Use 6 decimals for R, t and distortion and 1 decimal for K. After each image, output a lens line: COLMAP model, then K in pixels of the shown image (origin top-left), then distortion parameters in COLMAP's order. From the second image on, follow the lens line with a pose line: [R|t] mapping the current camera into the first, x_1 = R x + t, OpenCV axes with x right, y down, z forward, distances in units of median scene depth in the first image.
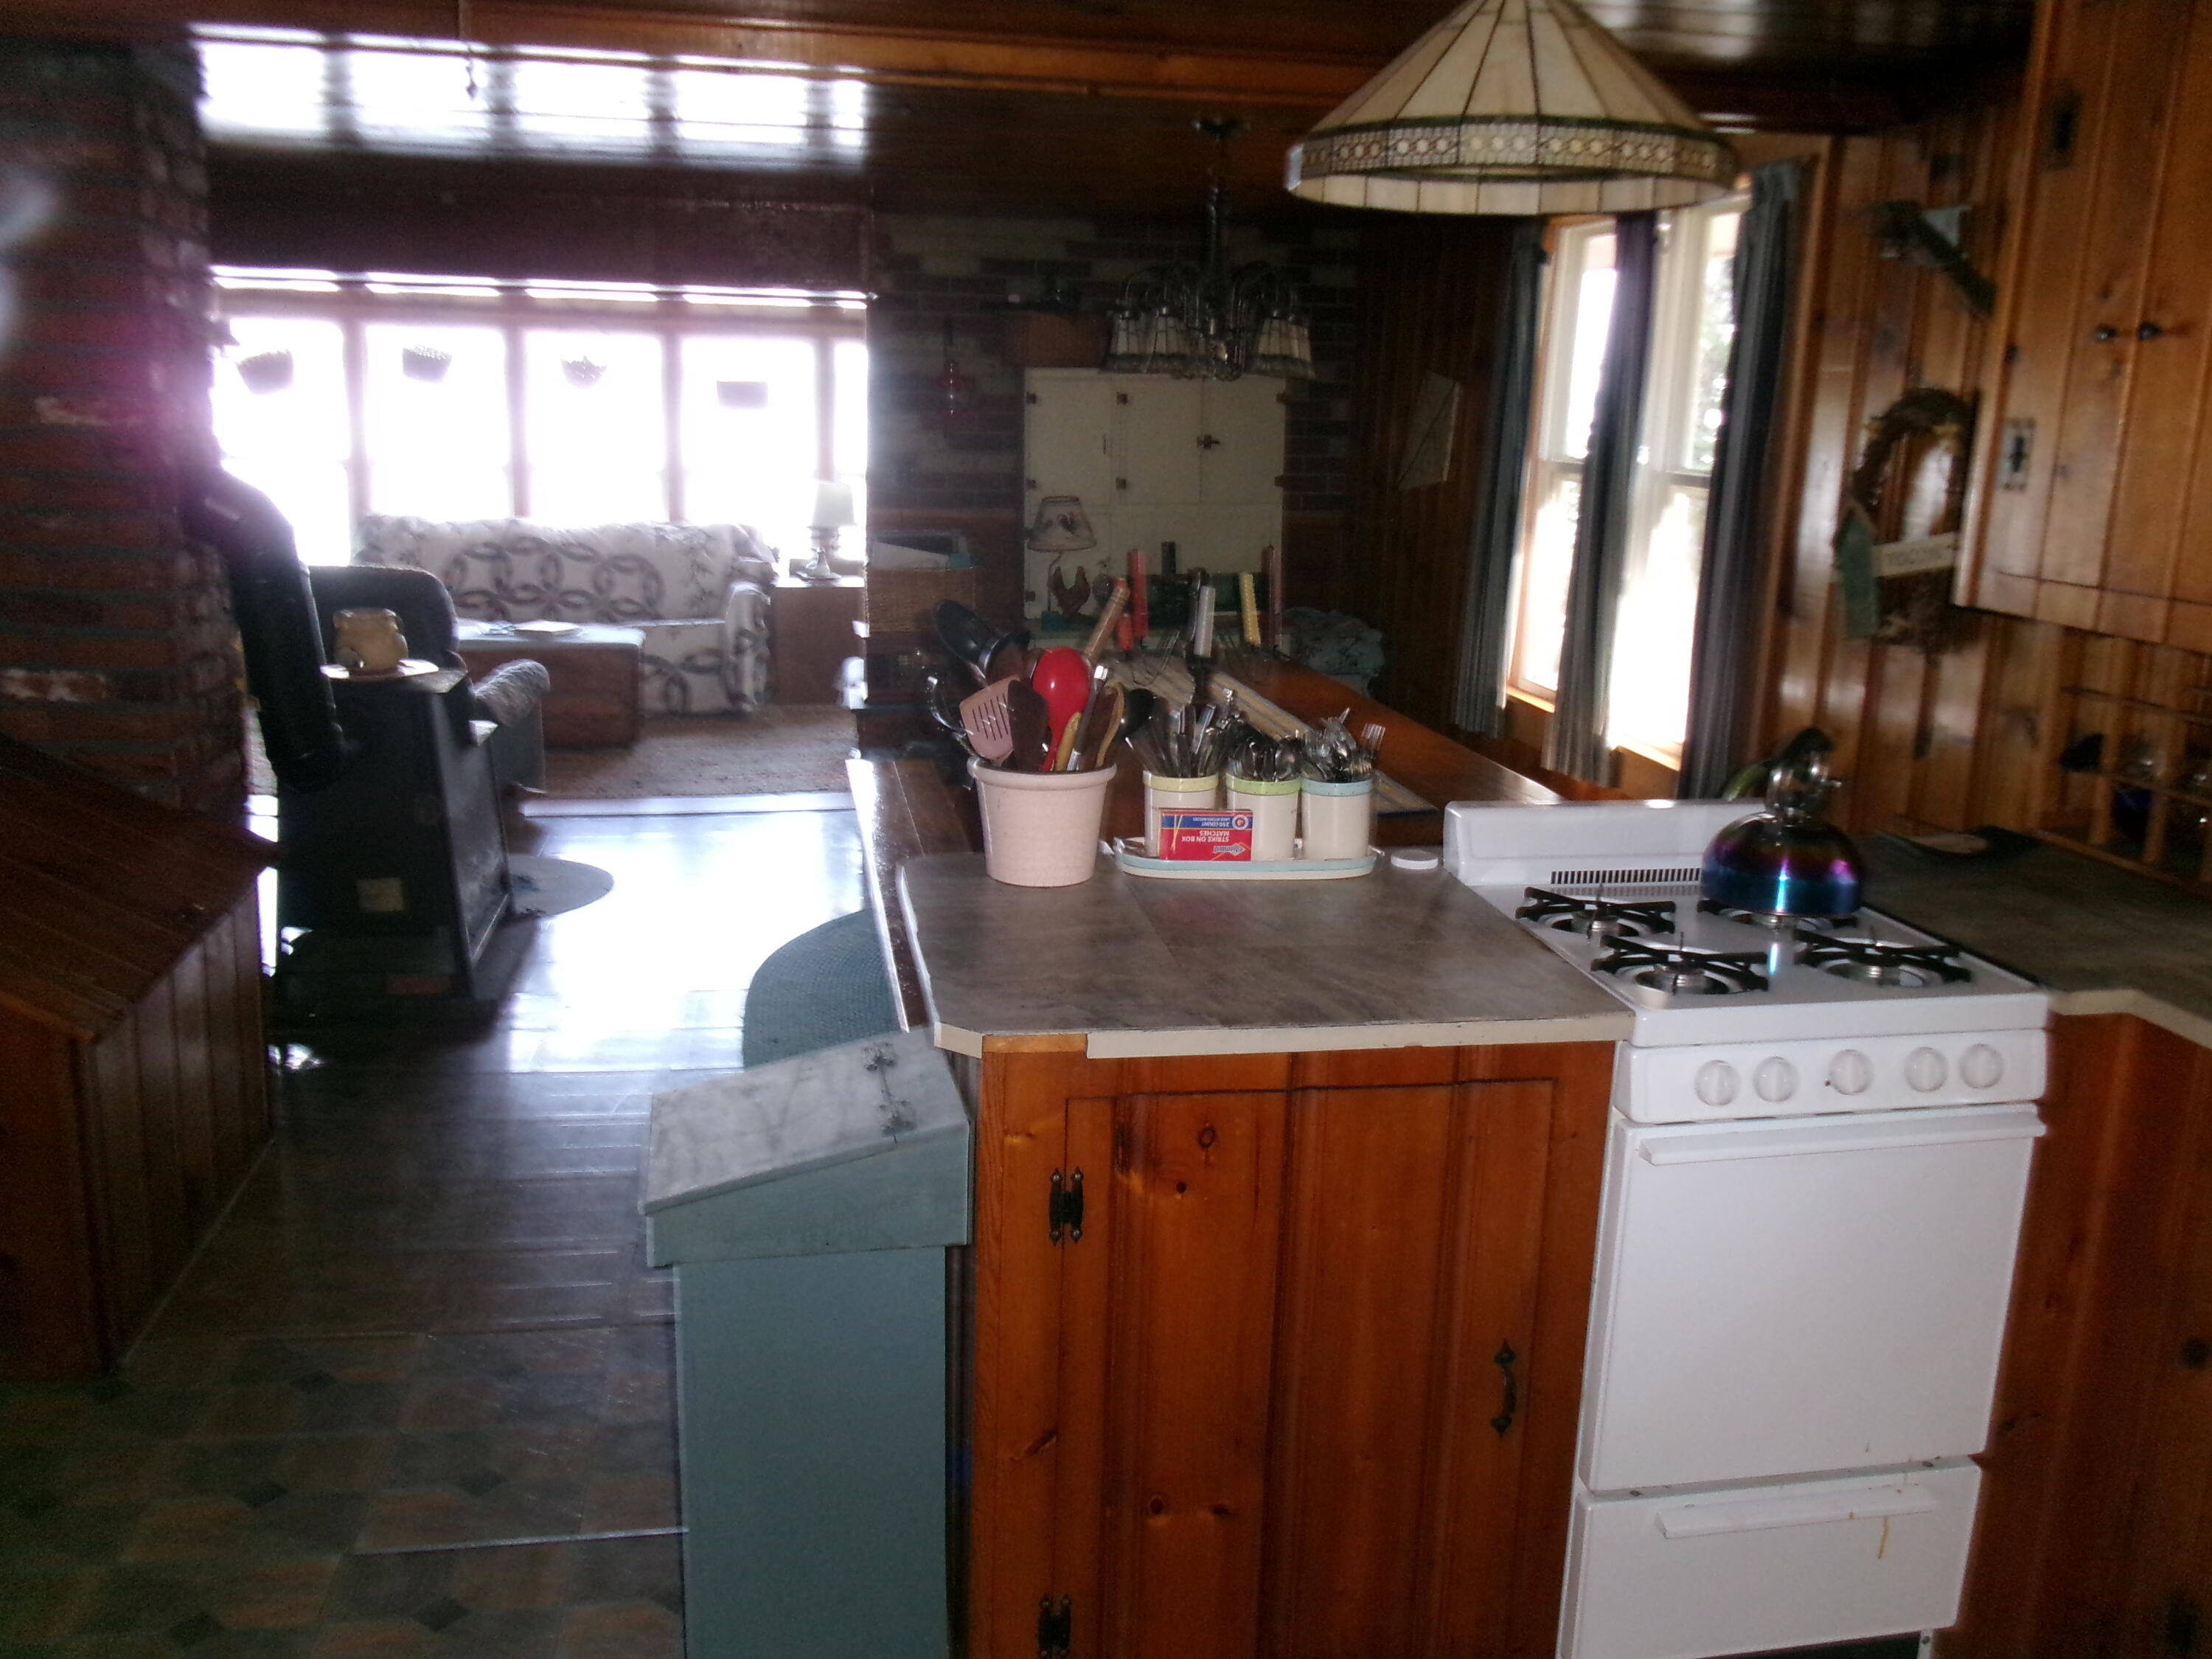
lens RADIAL K [[1811.8, 0, 1106.0], [0, 1811.8, 829.5], [0, 0, 1]] dist [0.002472, 0.007167]
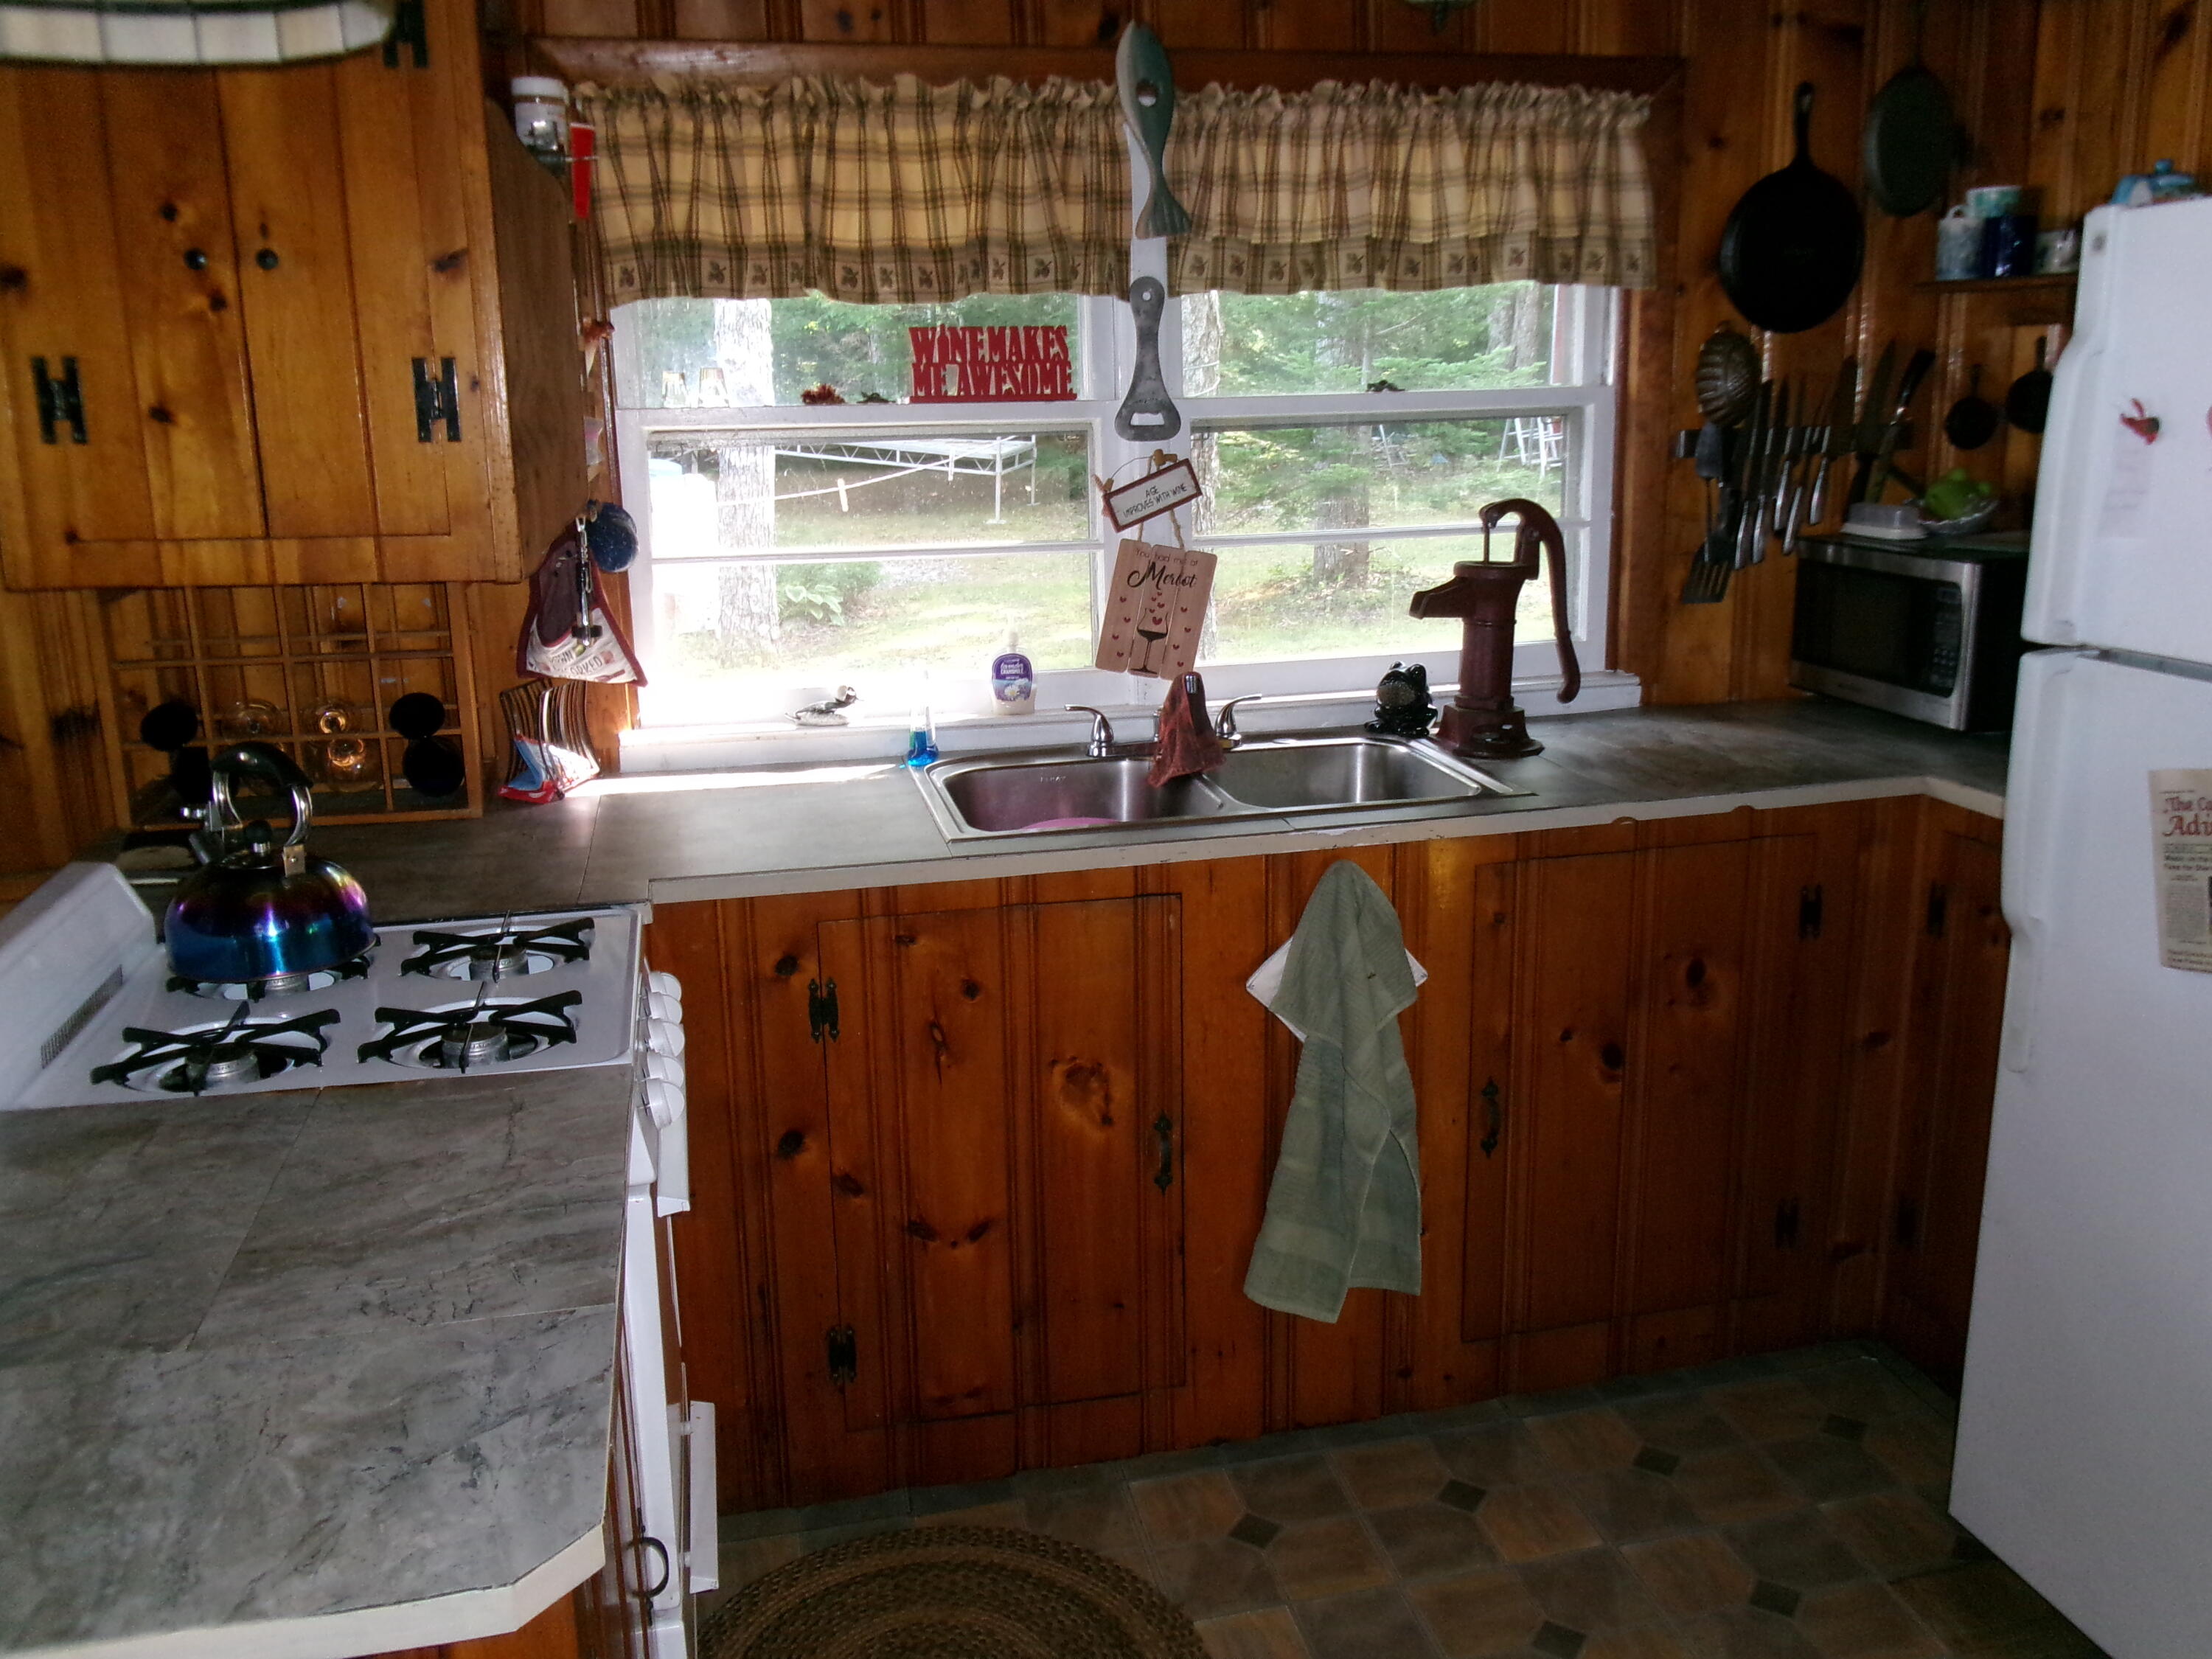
lens RADIAL K [[1811.8, 0, 1106.0], [0, 1811.8, 829.5], [0, 0, 1]] dist [0.002472, 0.007167]
pose [[-0.042153, -0.273286, 0.961009, -0.474690], [0.234336, 0.932329, 0.275409, -0.172652], [-0.971241, 0.236808, 0.024740, 0.686878]]
